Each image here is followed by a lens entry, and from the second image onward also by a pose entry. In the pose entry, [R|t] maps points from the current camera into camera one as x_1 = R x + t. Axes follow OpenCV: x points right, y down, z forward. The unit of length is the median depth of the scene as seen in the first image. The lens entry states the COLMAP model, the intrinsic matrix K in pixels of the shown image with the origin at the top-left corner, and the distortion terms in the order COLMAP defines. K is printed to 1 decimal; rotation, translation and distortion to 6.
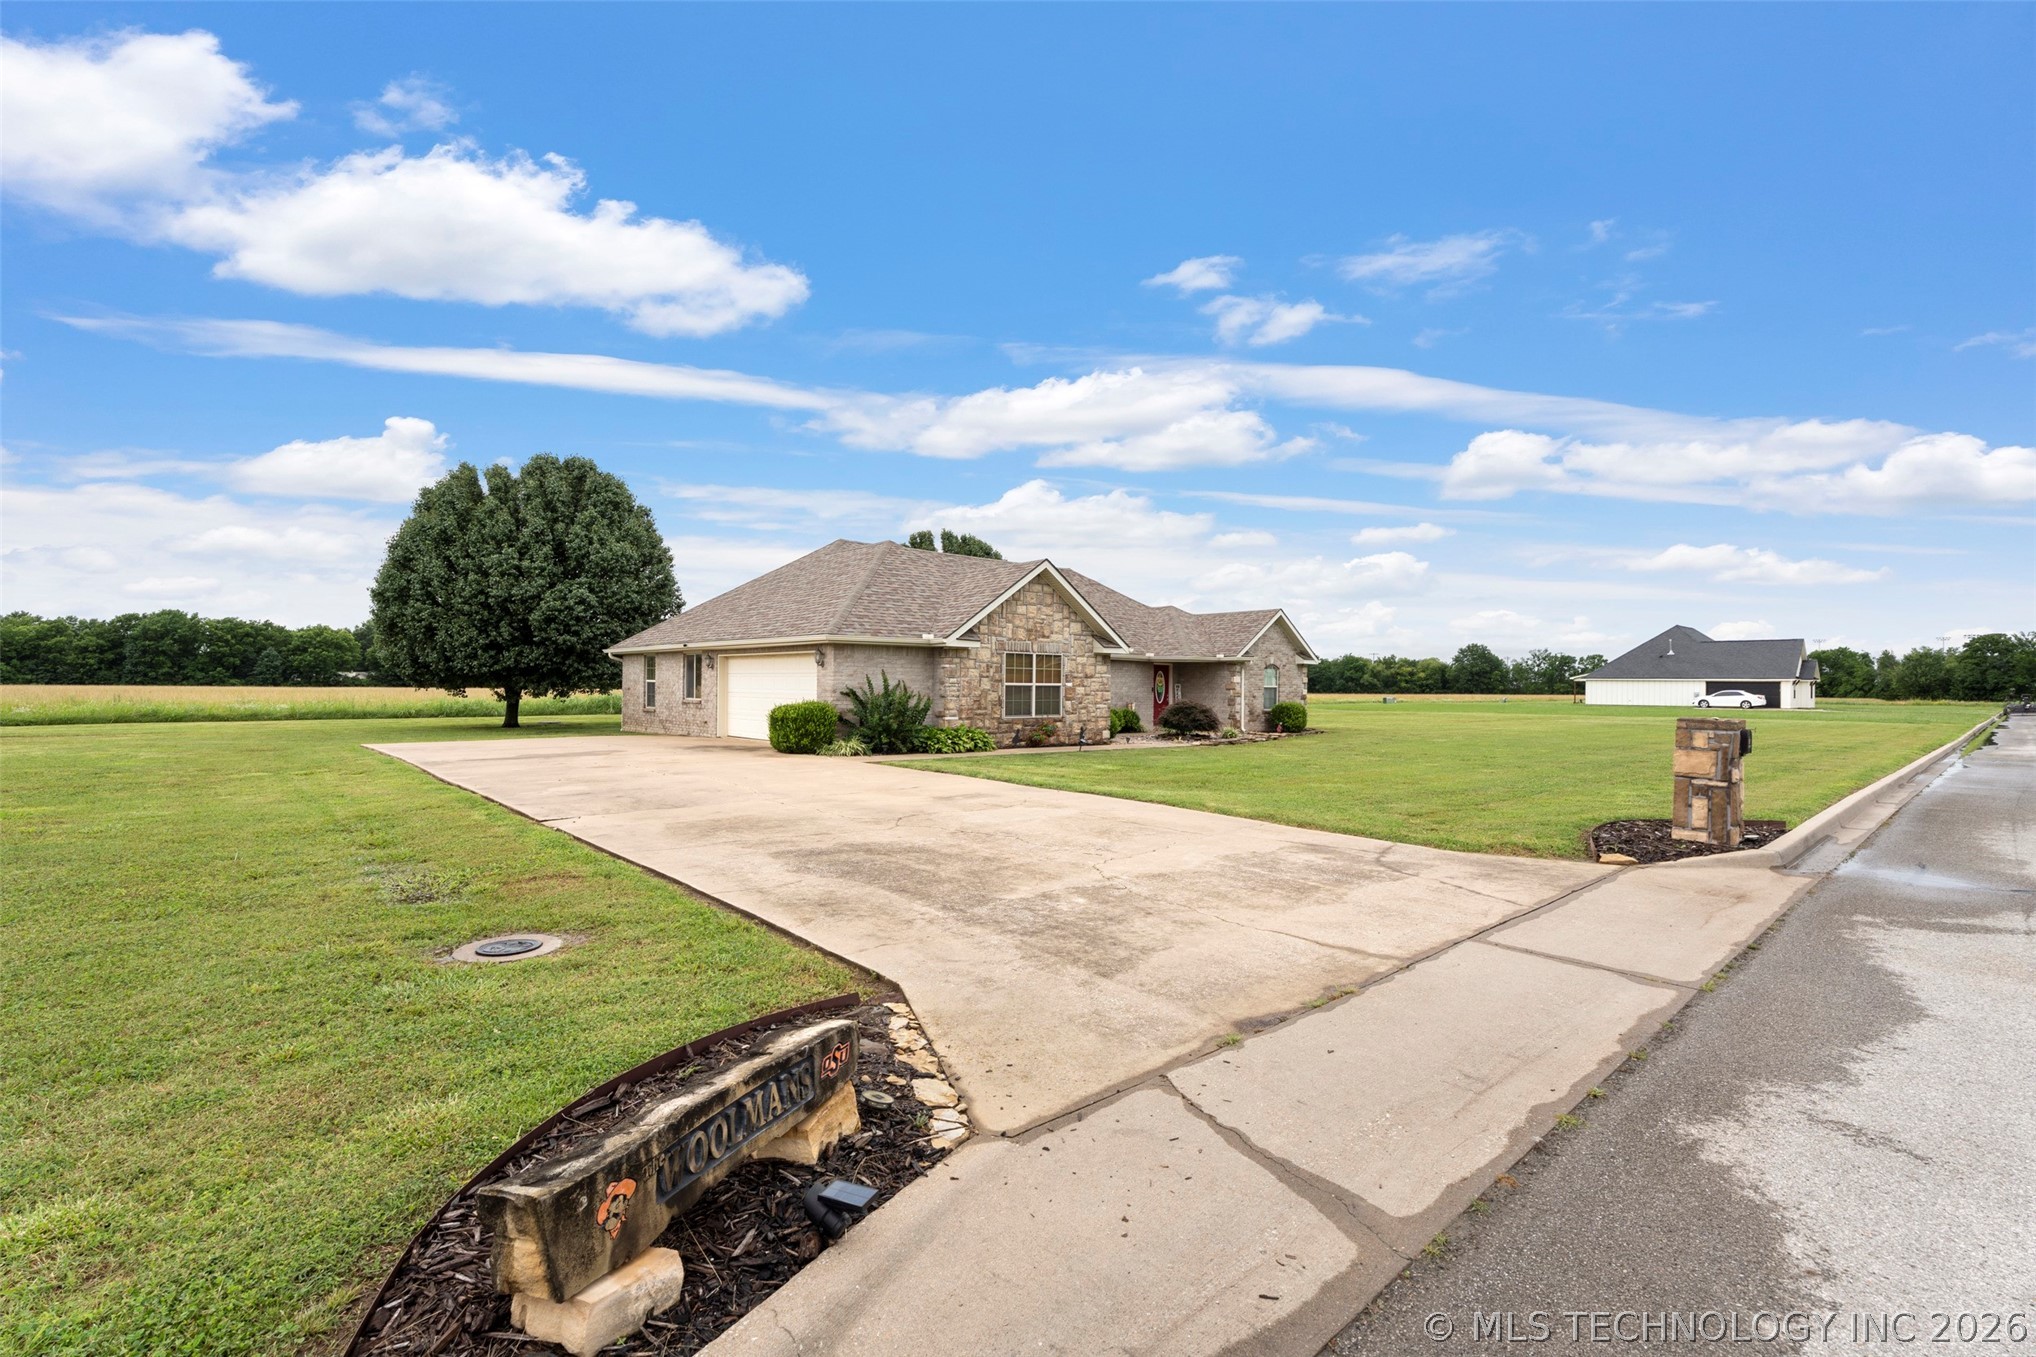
lens RADIAL K [[909.0, 0, 1016.3], [0, 909.0, 687.6], [0, 0, 1]] dist [0.001262, 0.000073]
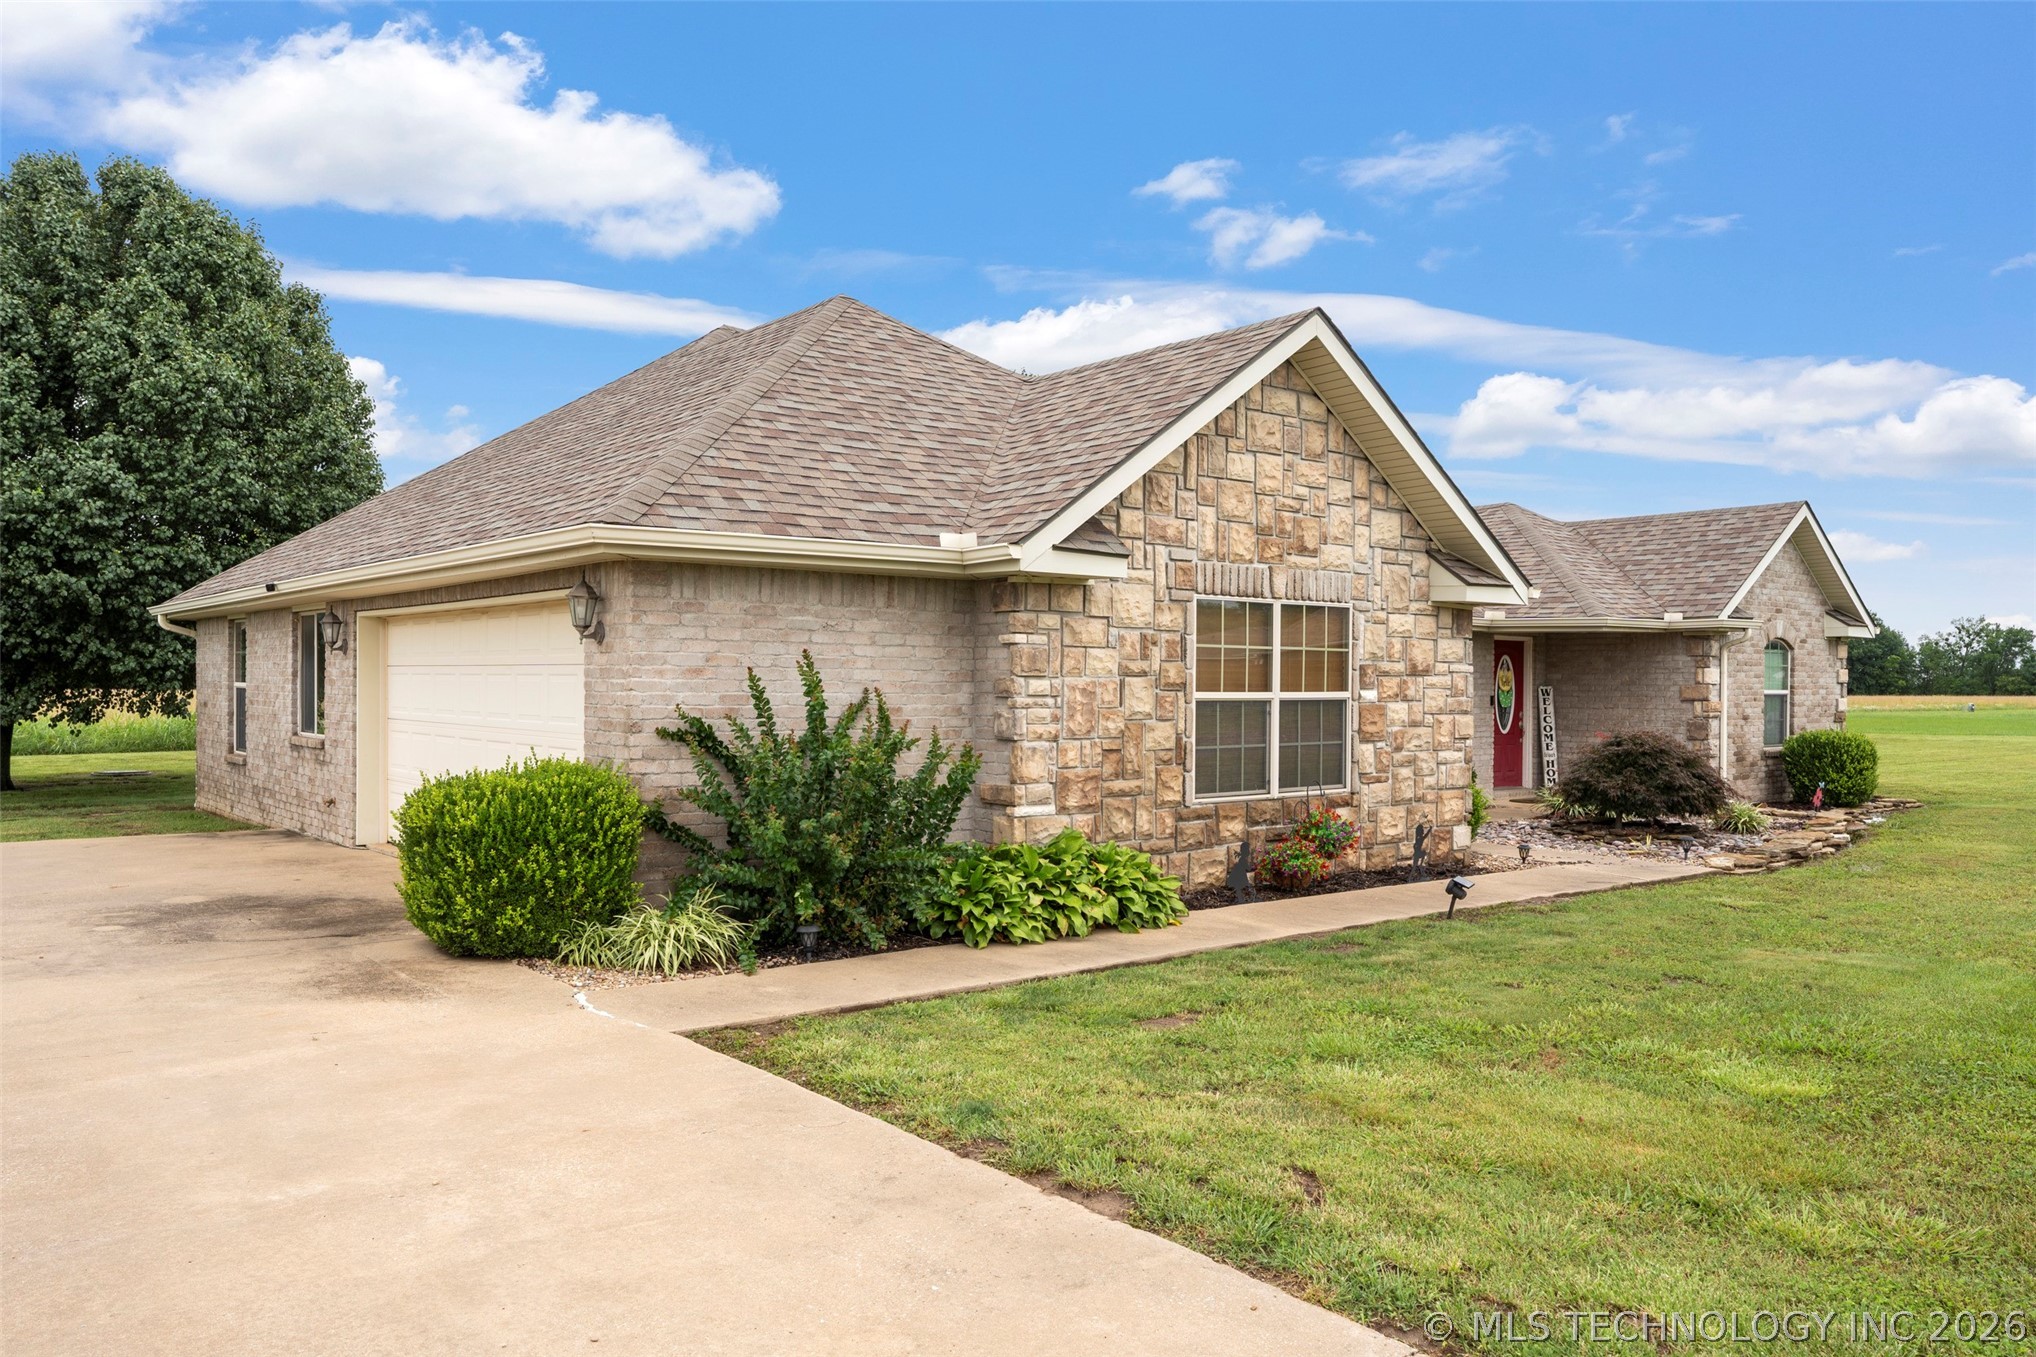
lens RADIAL K [[1454.6, 0, 1019.3], [0, 1454.6, 683.1], [0, 0, 1]] dist [0.008158, 0.001007]
pose [[0.999410, -0.003021, -0.034216, -0.055279], [0.002983, 0.999995, -0.001171, -0.007819], [0.034220, 0.001068, 0.999414, 0.474898]]
